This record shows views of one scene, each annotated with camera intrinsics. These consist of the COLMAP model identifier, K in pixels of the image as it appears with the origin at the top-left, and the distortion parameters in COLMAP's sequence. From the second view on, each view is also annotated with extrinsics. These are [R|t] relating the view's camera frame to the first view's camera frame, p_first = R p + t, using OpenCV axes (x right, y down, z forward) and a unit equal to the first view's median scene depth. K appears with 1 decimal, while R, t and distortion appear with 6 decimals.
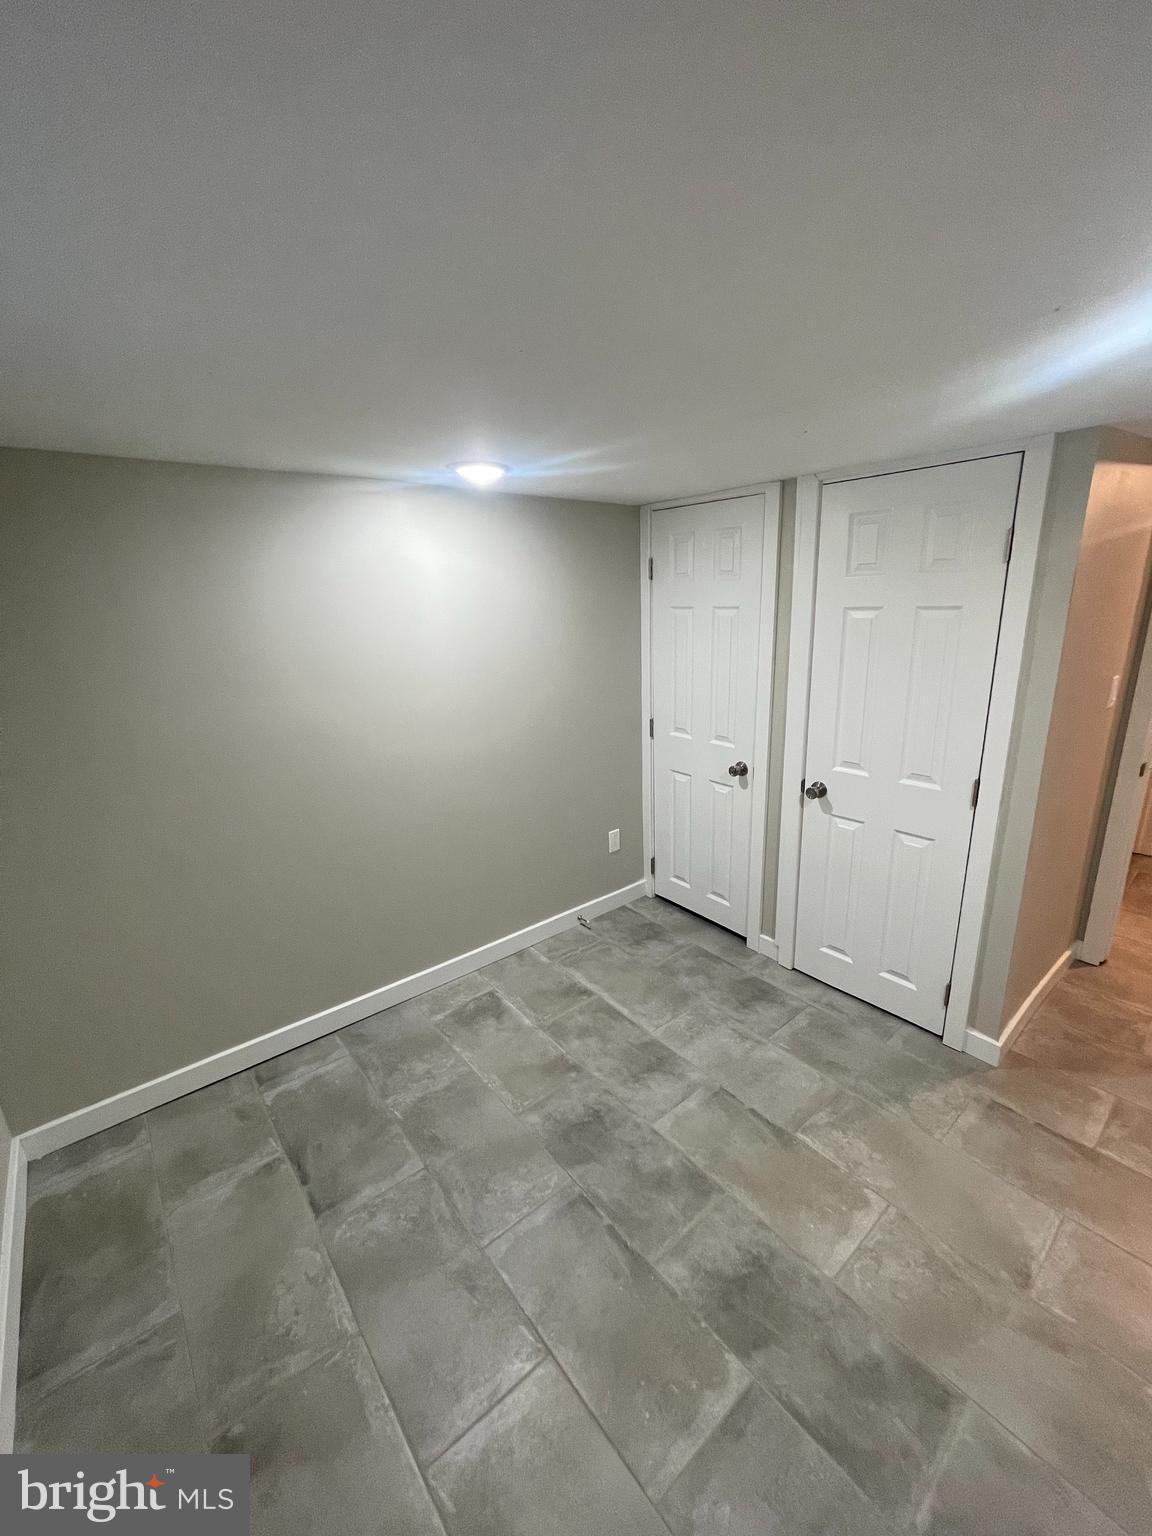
lens RADIAL K [[617.2, 0, 570.9], [0, 617.2, 773.6], [0, 0, 1]] dist [0.000924, 0.003190]
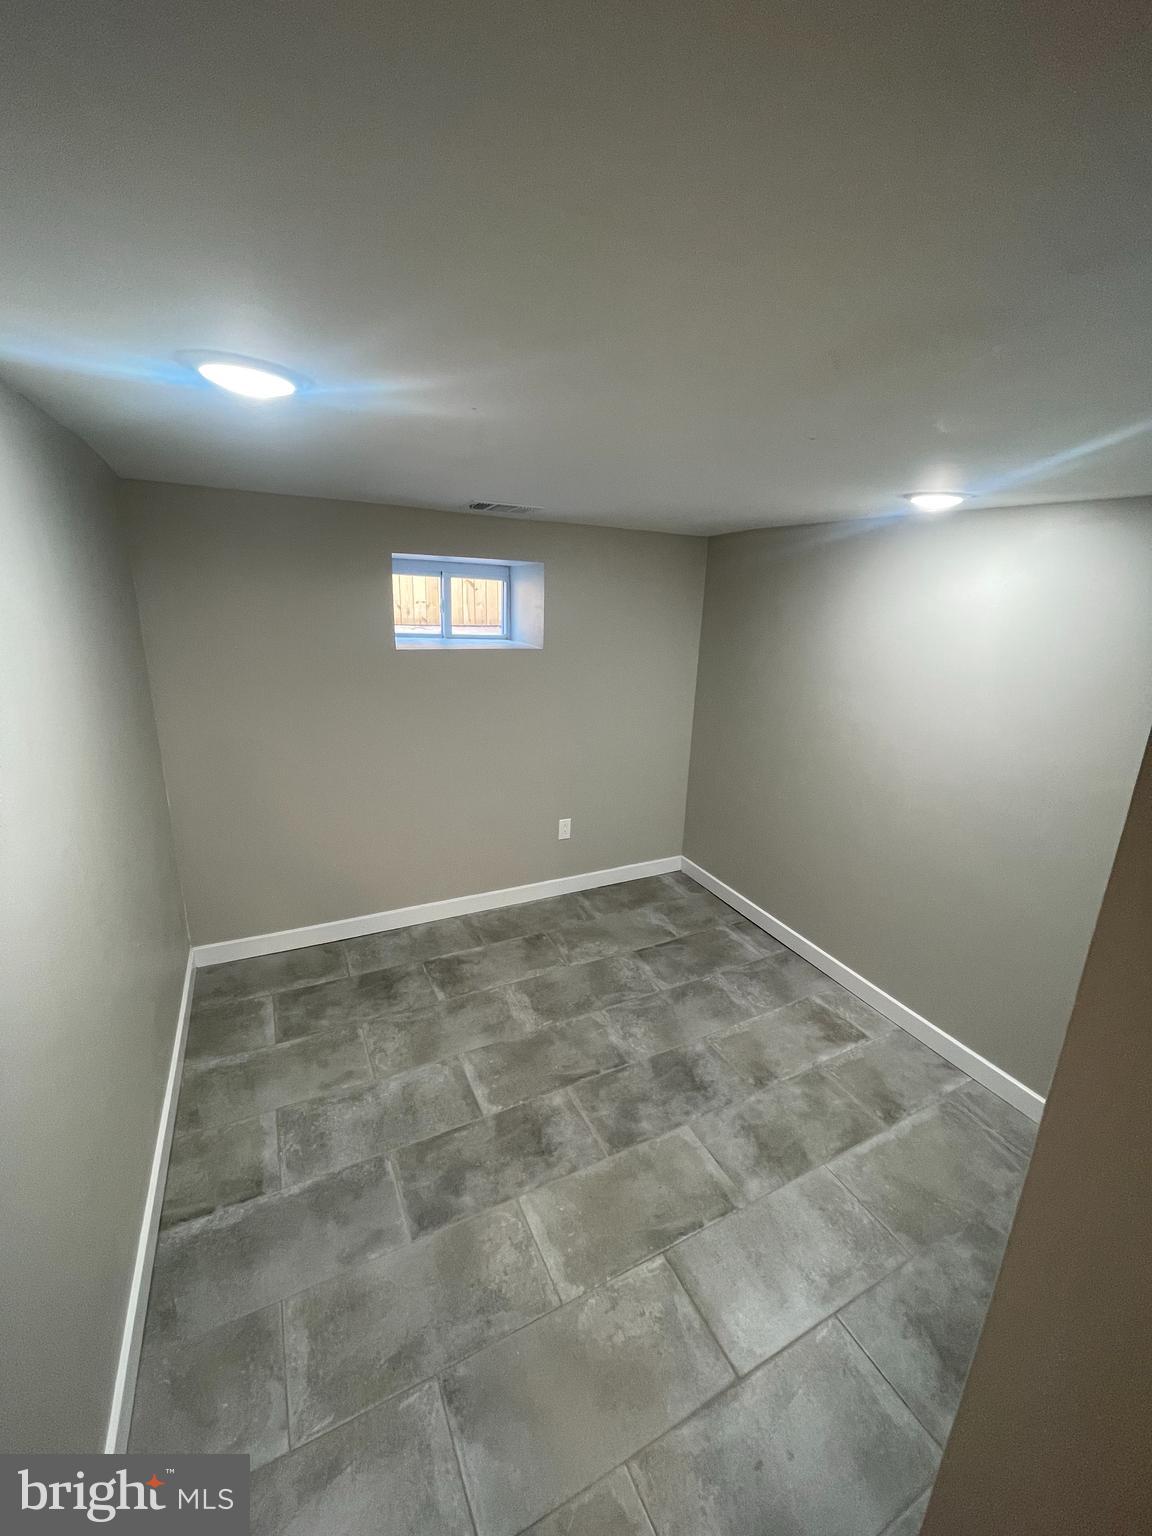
lens RADIAL K [[617.2, 0, 566.7], [0, 617.2, 769.5], [0, 0, 1]] dist [0.000924, 0.003190]
pose [[-0.225333, 0.288428, -0.930610, 1.059786], [-0.303184, 0.886991, 0.348320, -0.282276], [0.925907, 0.360634, -0.112422, 0.783762]]
